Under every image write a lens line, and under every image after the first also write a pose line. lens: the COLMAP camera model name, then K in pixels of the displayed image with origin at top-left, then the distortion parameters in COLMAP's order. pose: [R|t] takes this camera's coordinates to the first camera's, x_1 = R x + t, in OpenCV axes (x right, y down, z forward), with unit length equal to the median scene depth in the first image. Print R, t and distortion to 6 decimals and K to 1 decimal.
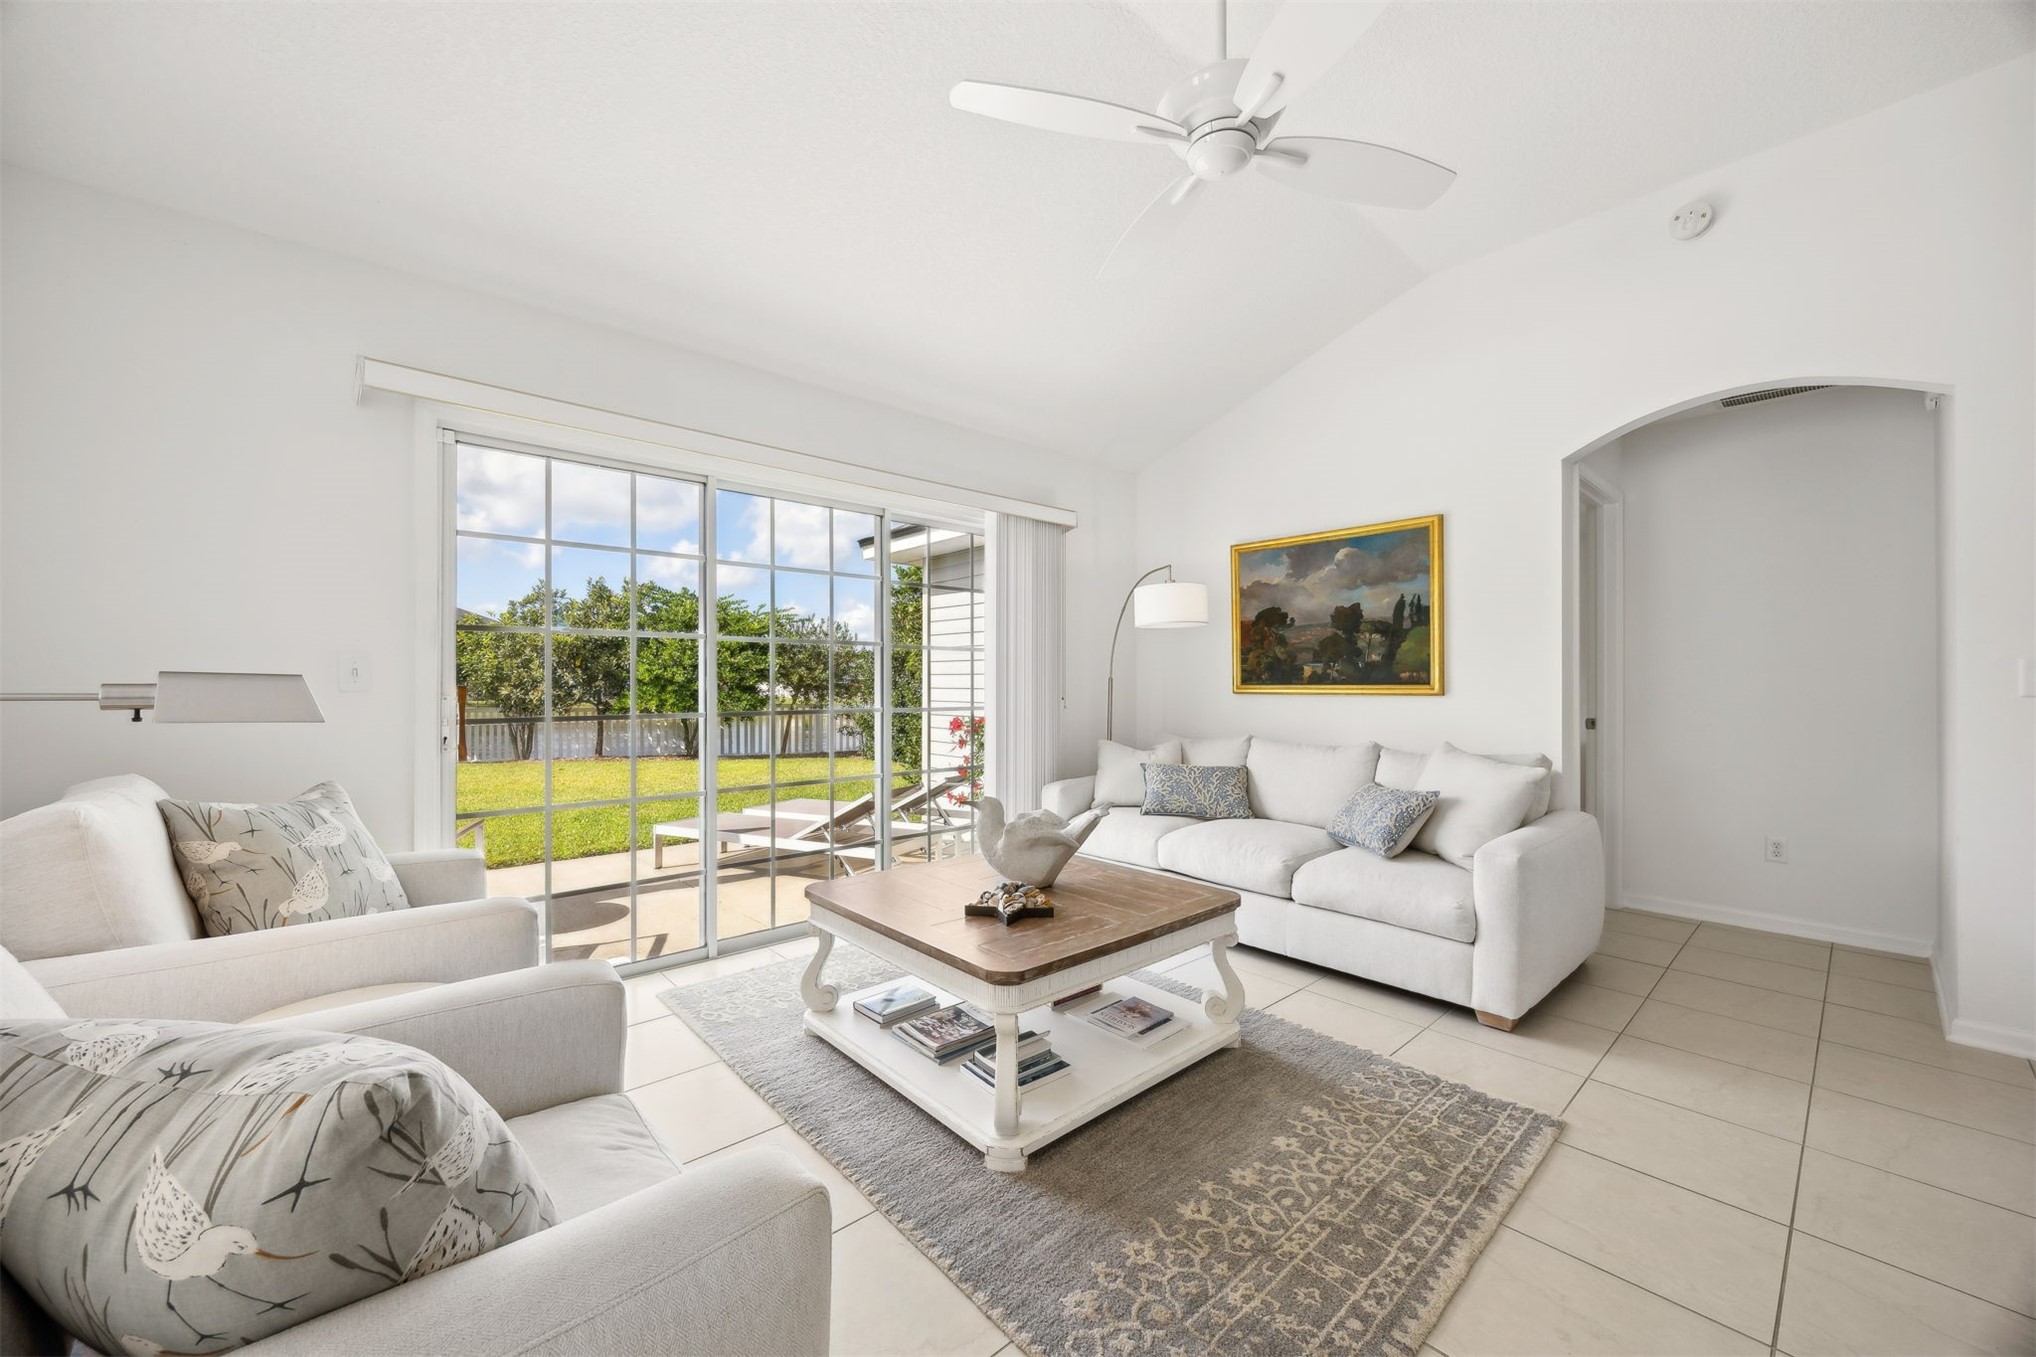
lens RADIAL K [[769.8, 0, 1018.0], [0, 769.8, 678.5], [0, 0, 1]] dist [-0.008820, -0.000239]
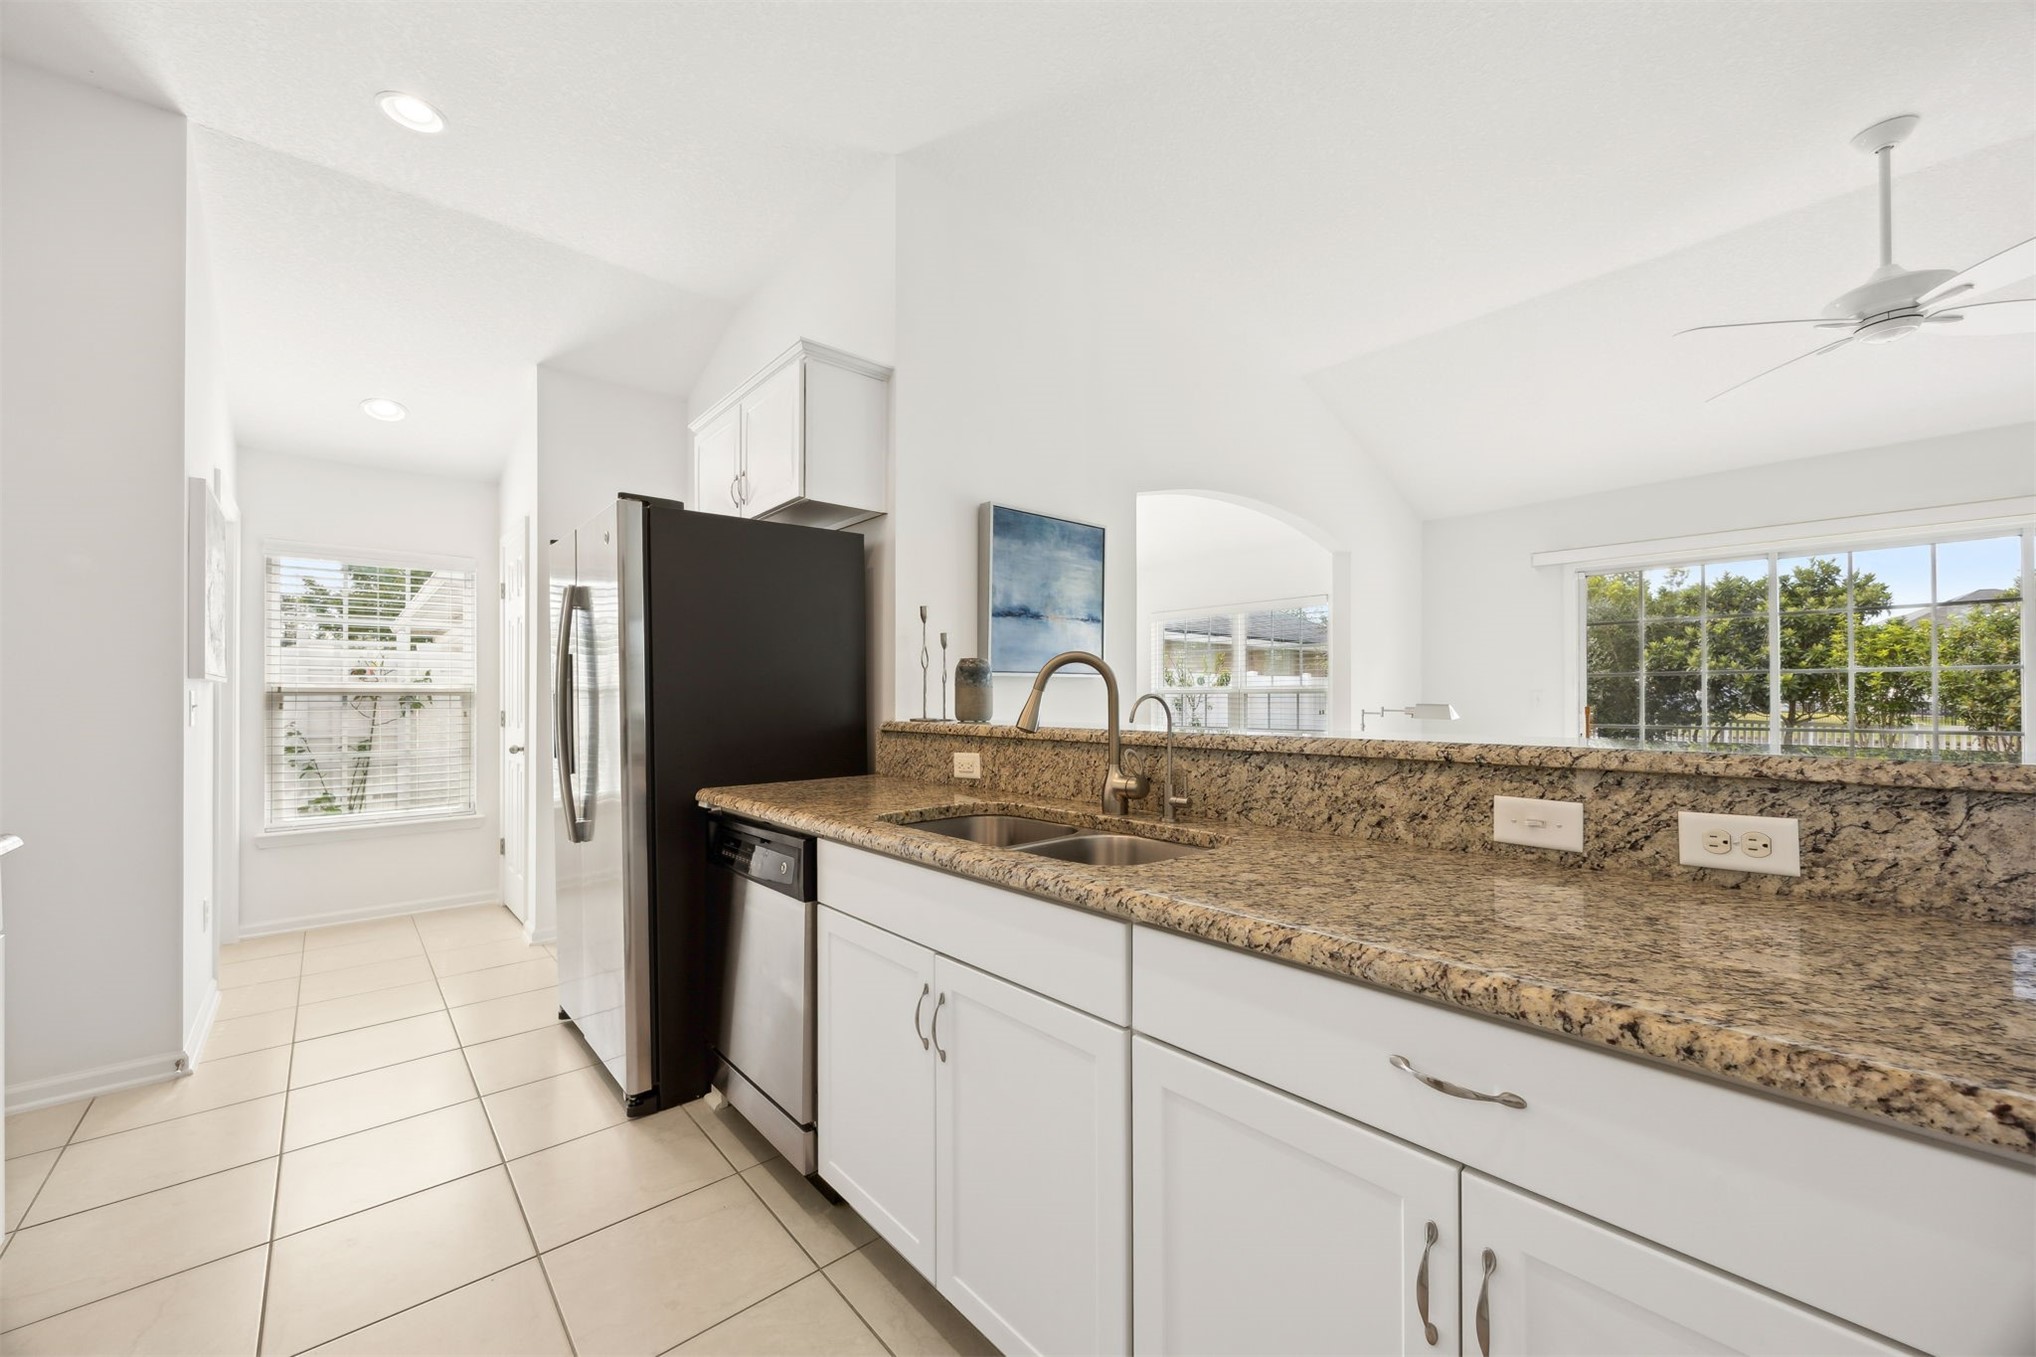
lens RADIAL K [[770.1, 0, 1011.1], [0, 770.1, 685.4], [0, 0, 1]] dist [-0.007382, -0.000195]
pose [[0.003938, -0.015143, -0.999878, 0.812772], [0.011557, 0.999819, -0.015097, -0.019013], [0.999925, -0.011496, 0.004112, -0.304582]]
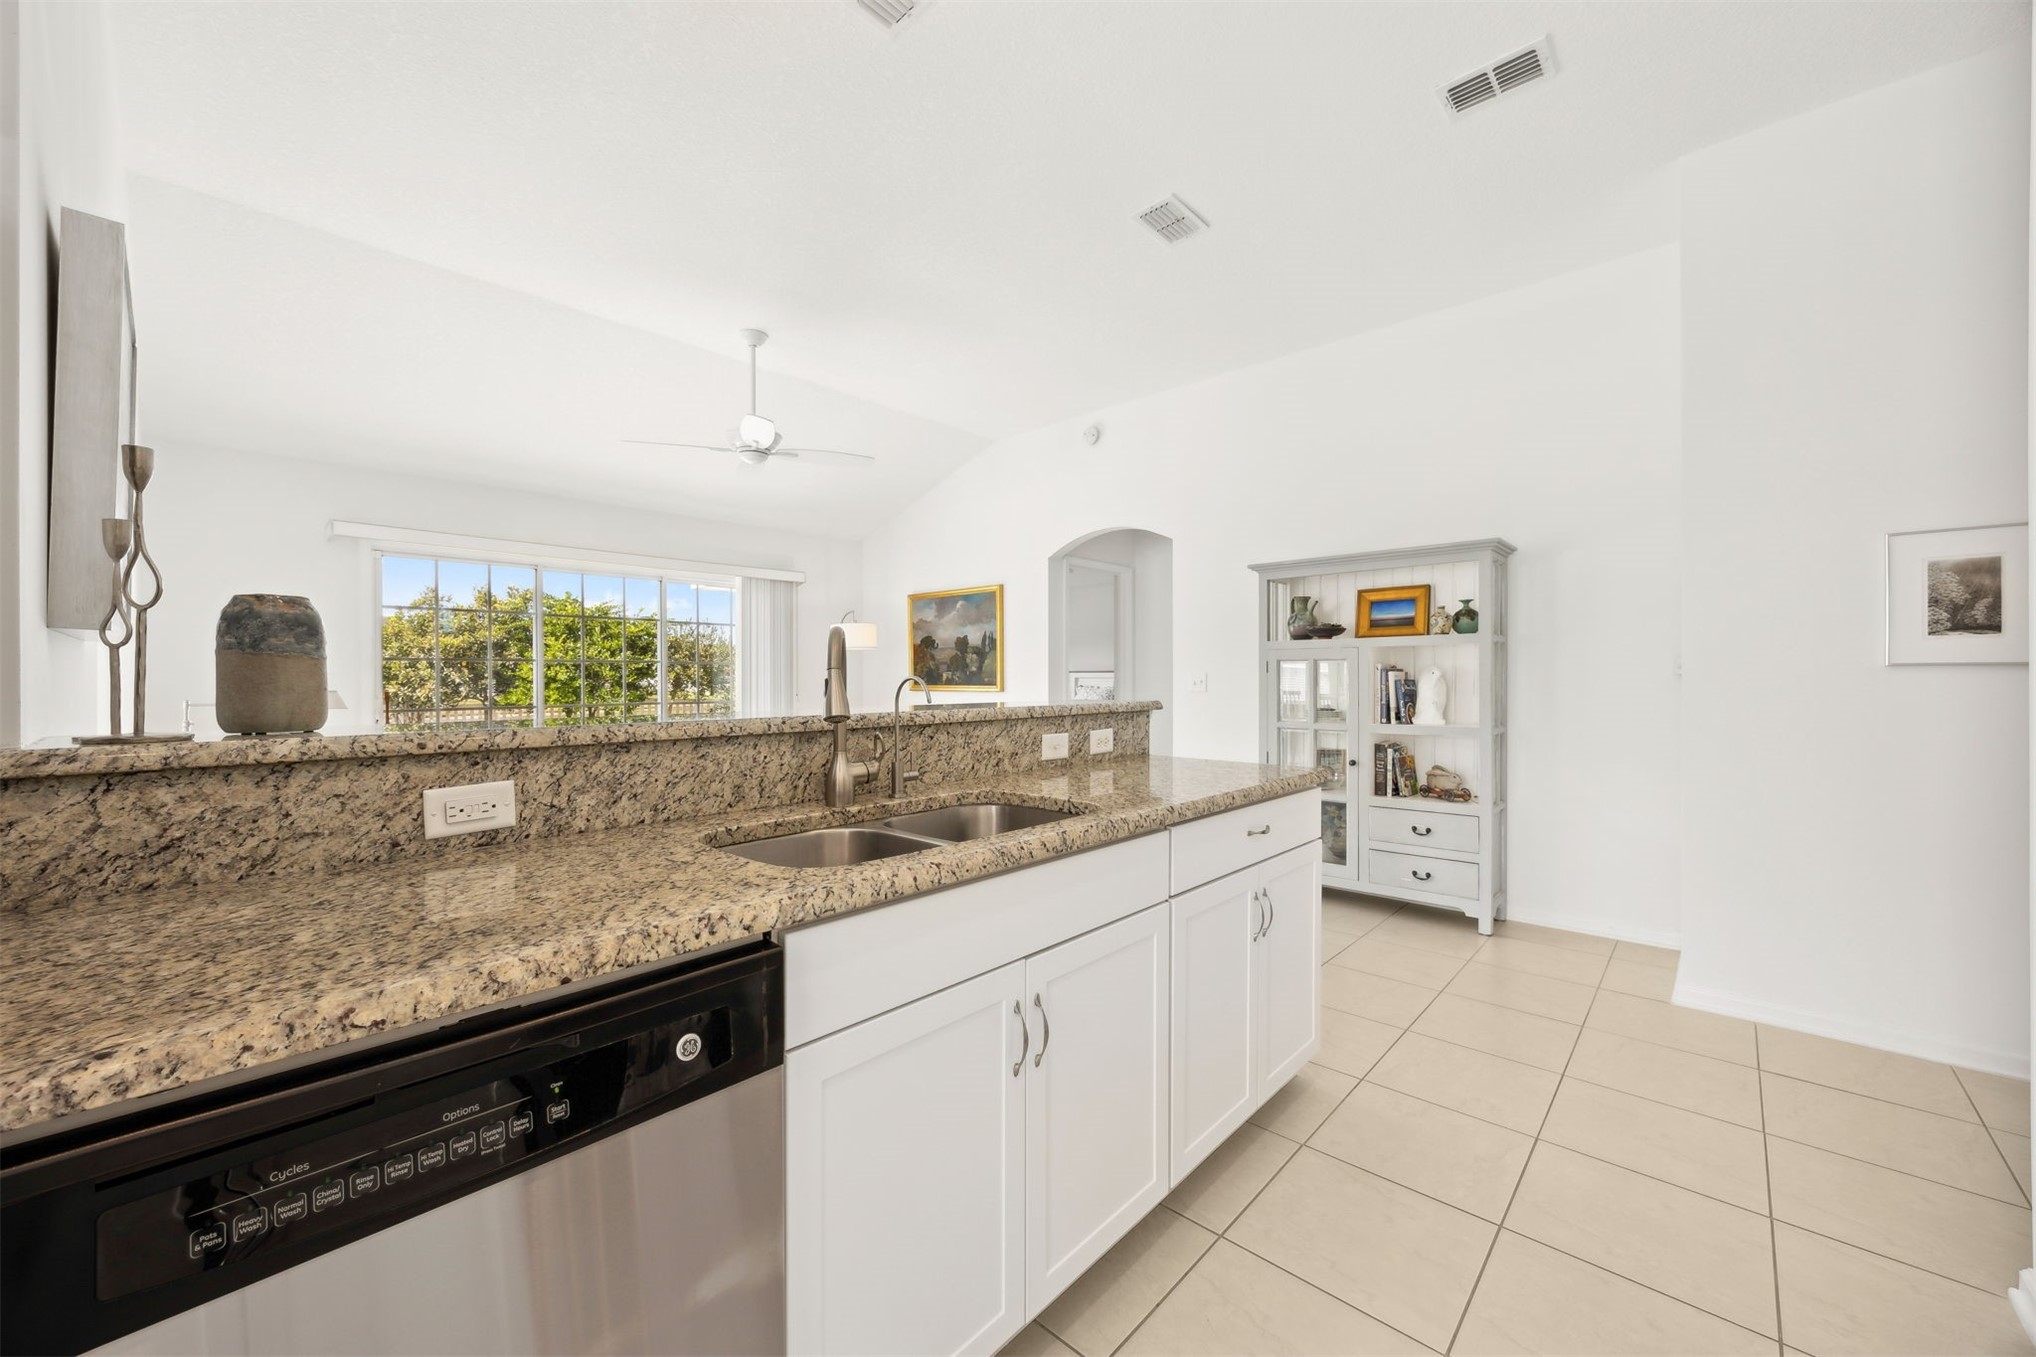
lens RADIAL K [[770.1, 0, 1011.1], [0, 770.1, 685.4], [0, 0, 1]] dist [-0.007382, -0.000195]
pose [[0.995803, -0.004498, 0.091411, 0.404168], [0.002845, 0.999830, 0.018204, -0.022021], [-0.091478, -0.017867, 0.995647, -0.672737]]
